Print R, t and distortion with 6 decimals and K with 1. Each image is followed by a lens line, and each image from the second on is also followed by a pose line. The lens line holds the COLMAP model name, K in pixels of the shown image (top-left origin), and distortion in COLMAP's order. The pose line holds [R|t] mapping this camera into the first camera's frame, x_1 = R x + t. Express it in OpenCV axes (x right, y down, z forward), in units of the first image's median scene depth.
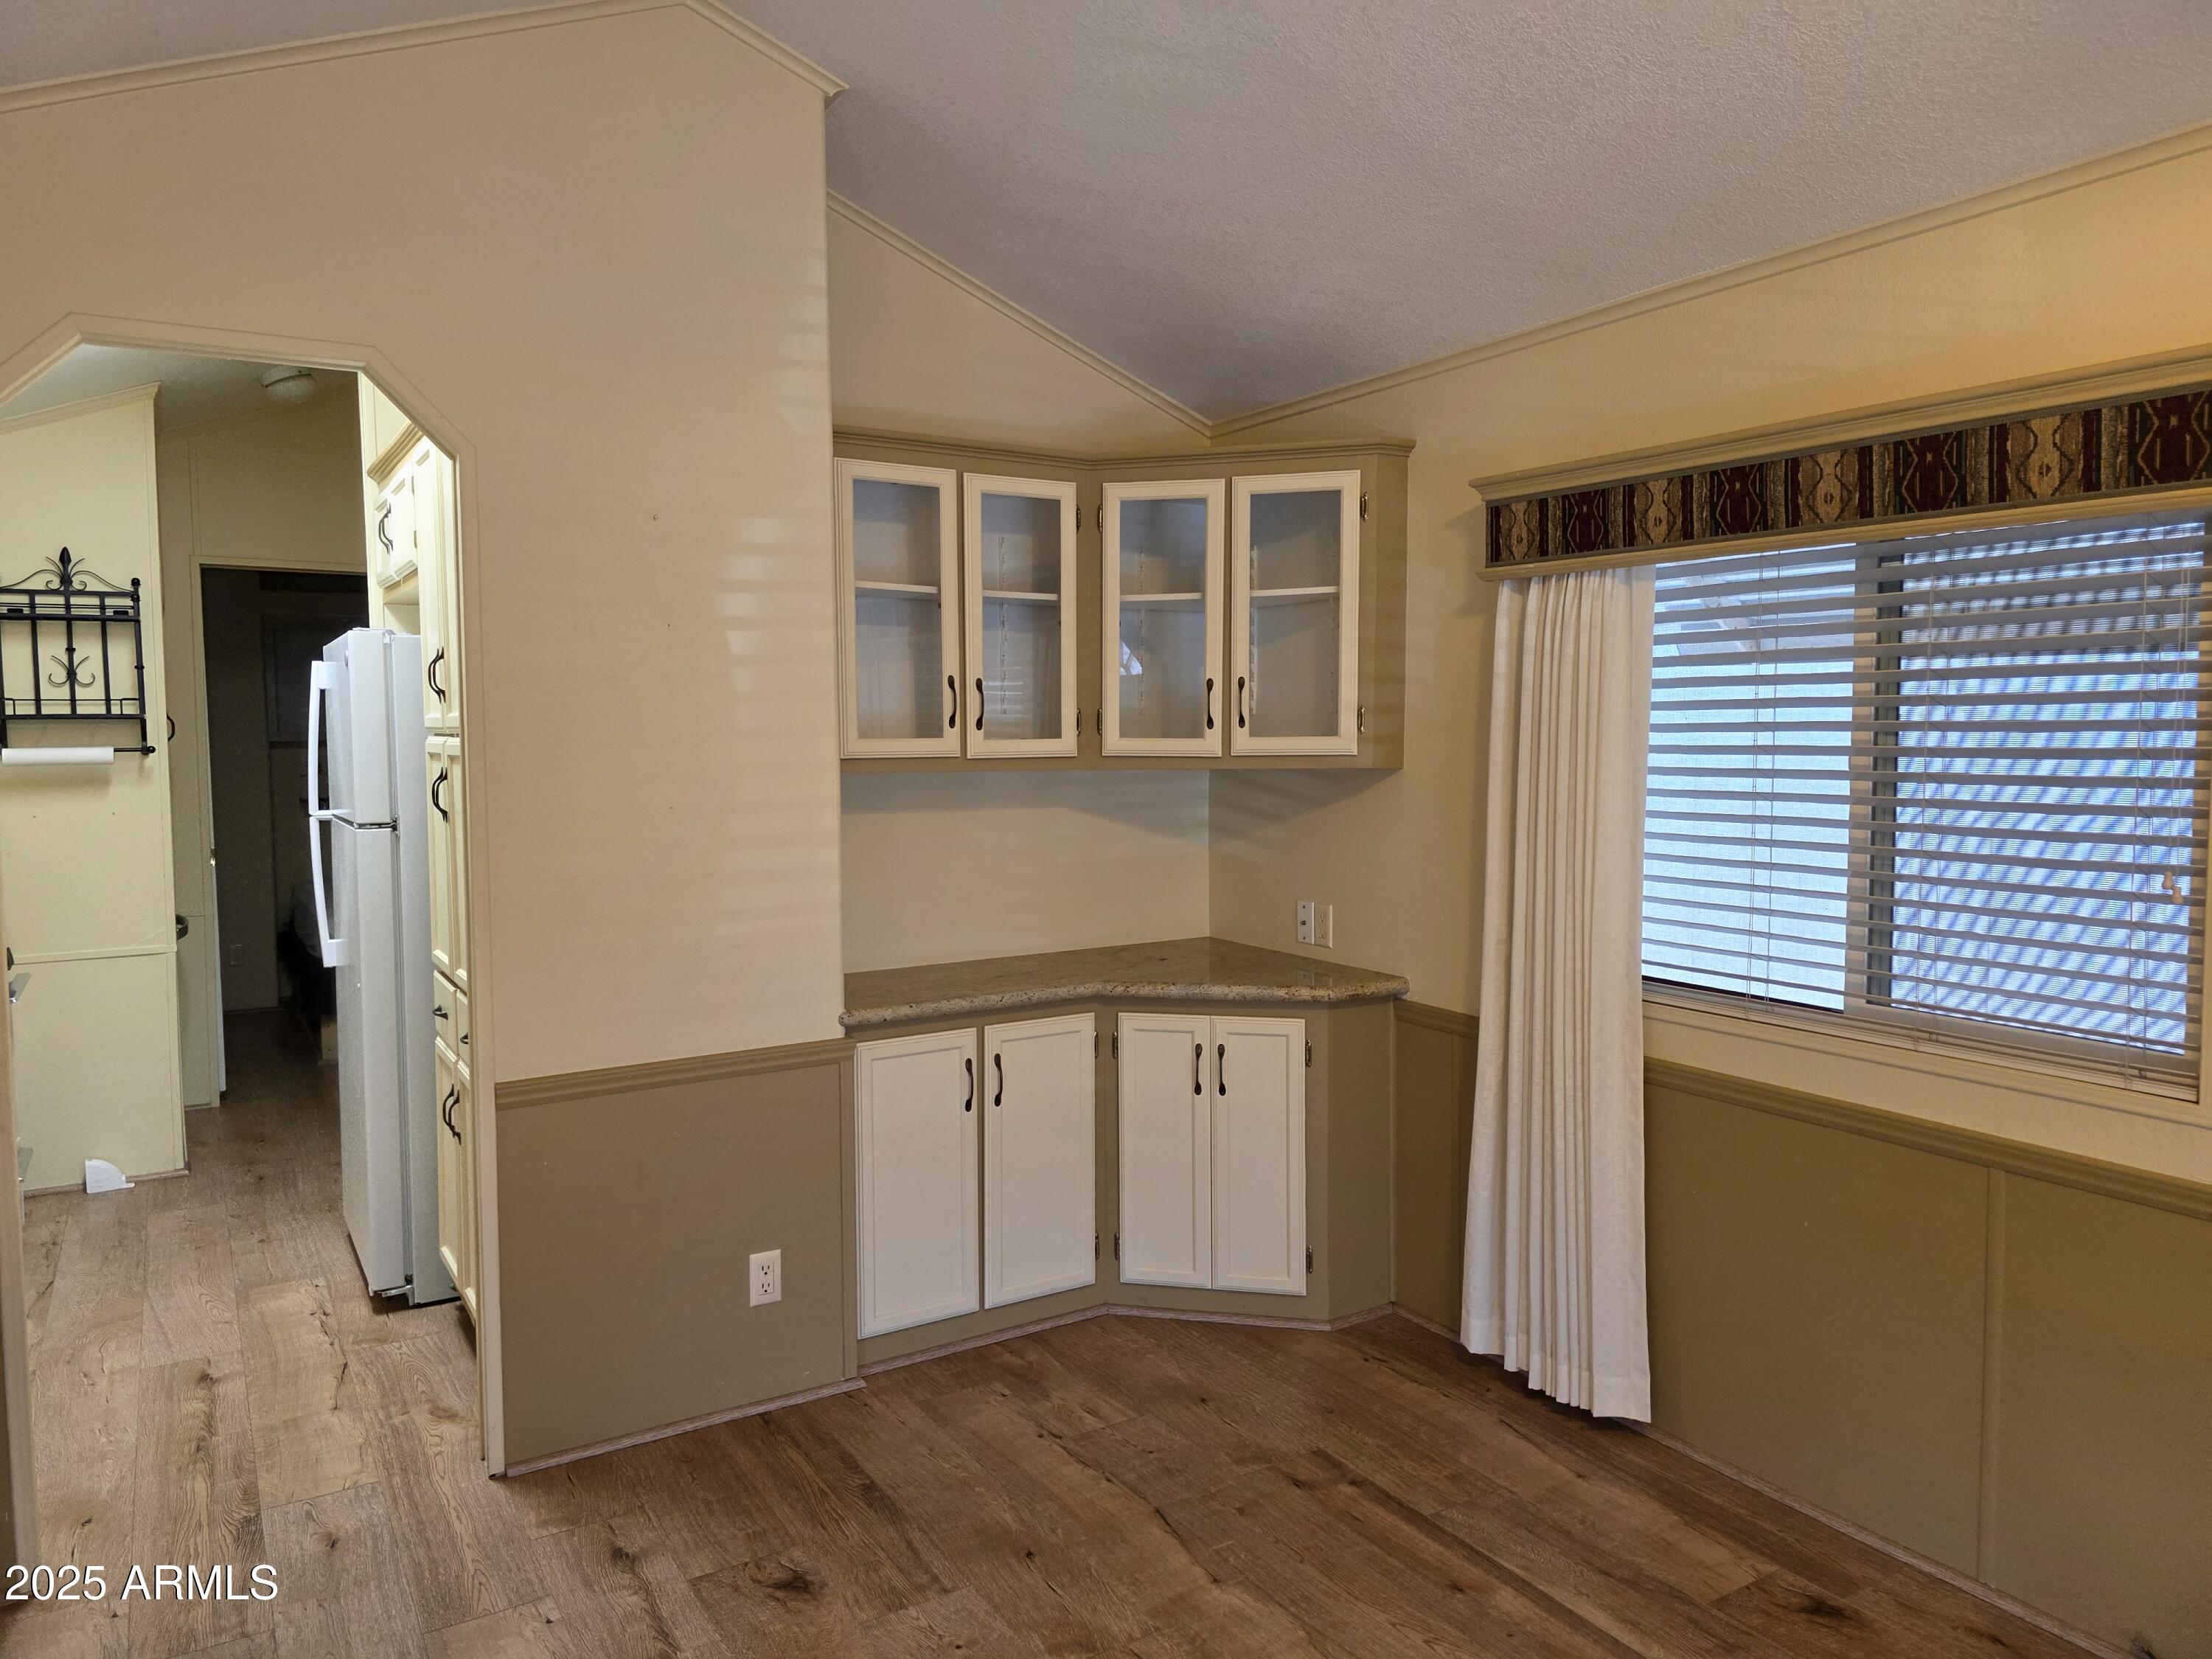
lens RADIAL K [[1479.1, 0, 1108.5], [0, 1479.1, 823.6], [0, 0, 1]] dist [0.028377, -0.025998]
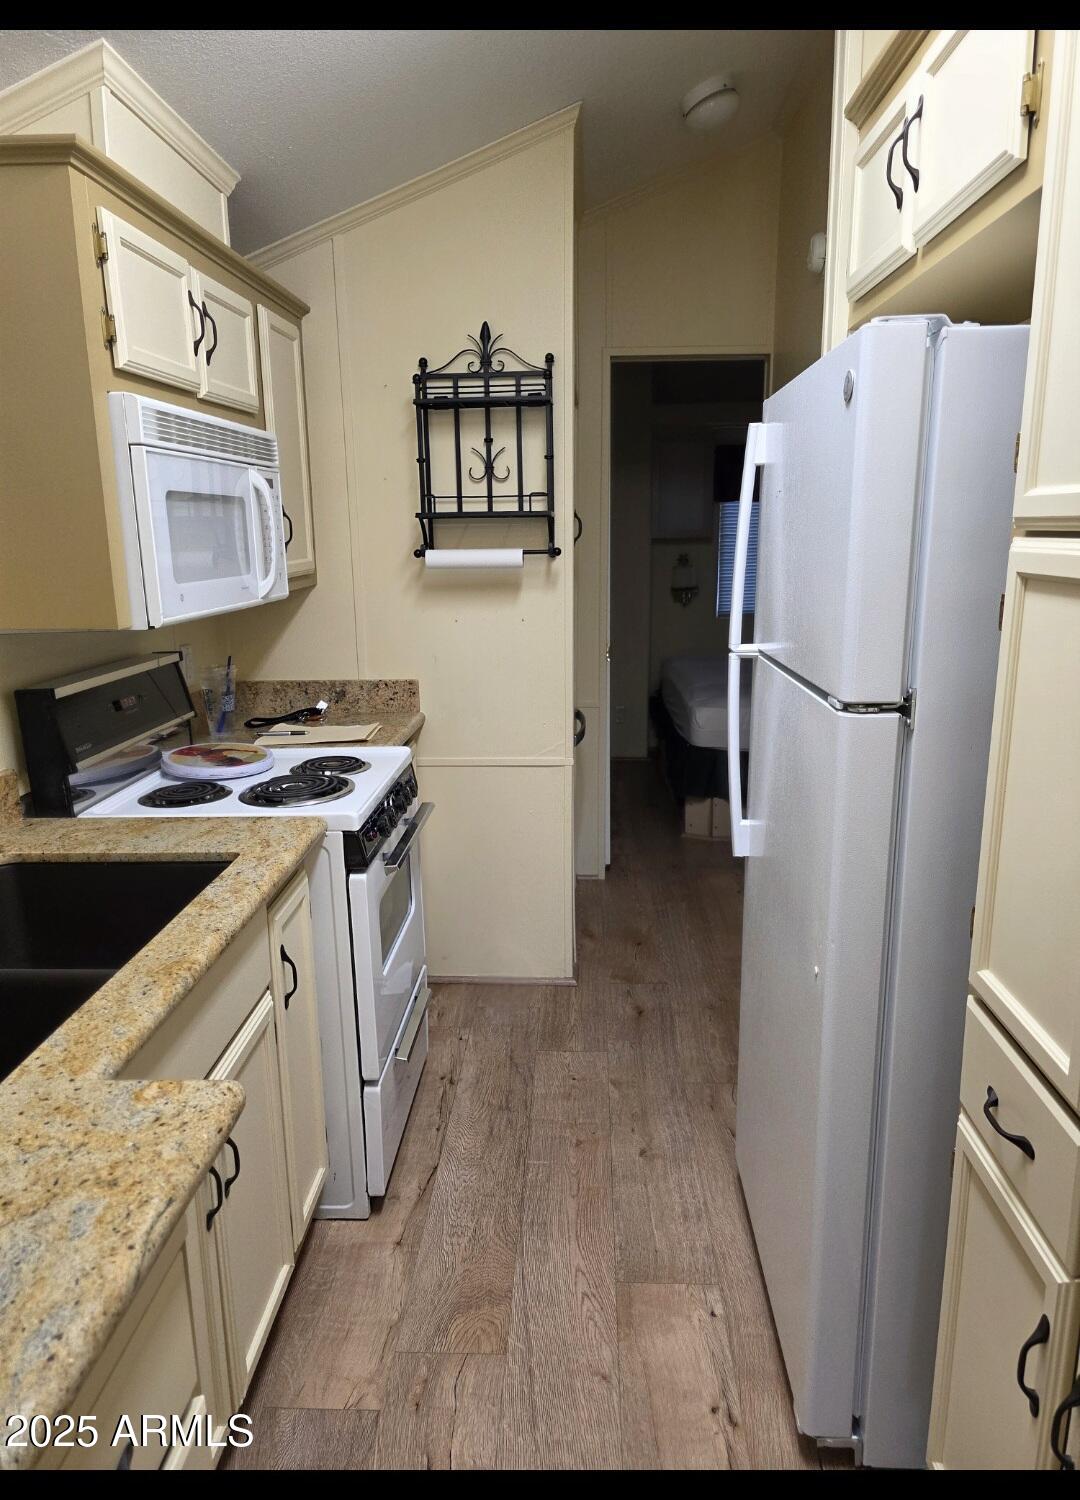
lens RADIAL K [[1018.1, 0, 548.5], [0, 1018.1, 758.3], [0, 0, 1]] dist [0.054261, -0.000490]
pose [[0.825988, 0.120143, -0.550735, -0.291345], [-0.031639, 0.985363, 0.167506, -0.029689], [0.562799, -0.120933, 0.817699, 0.476558]]
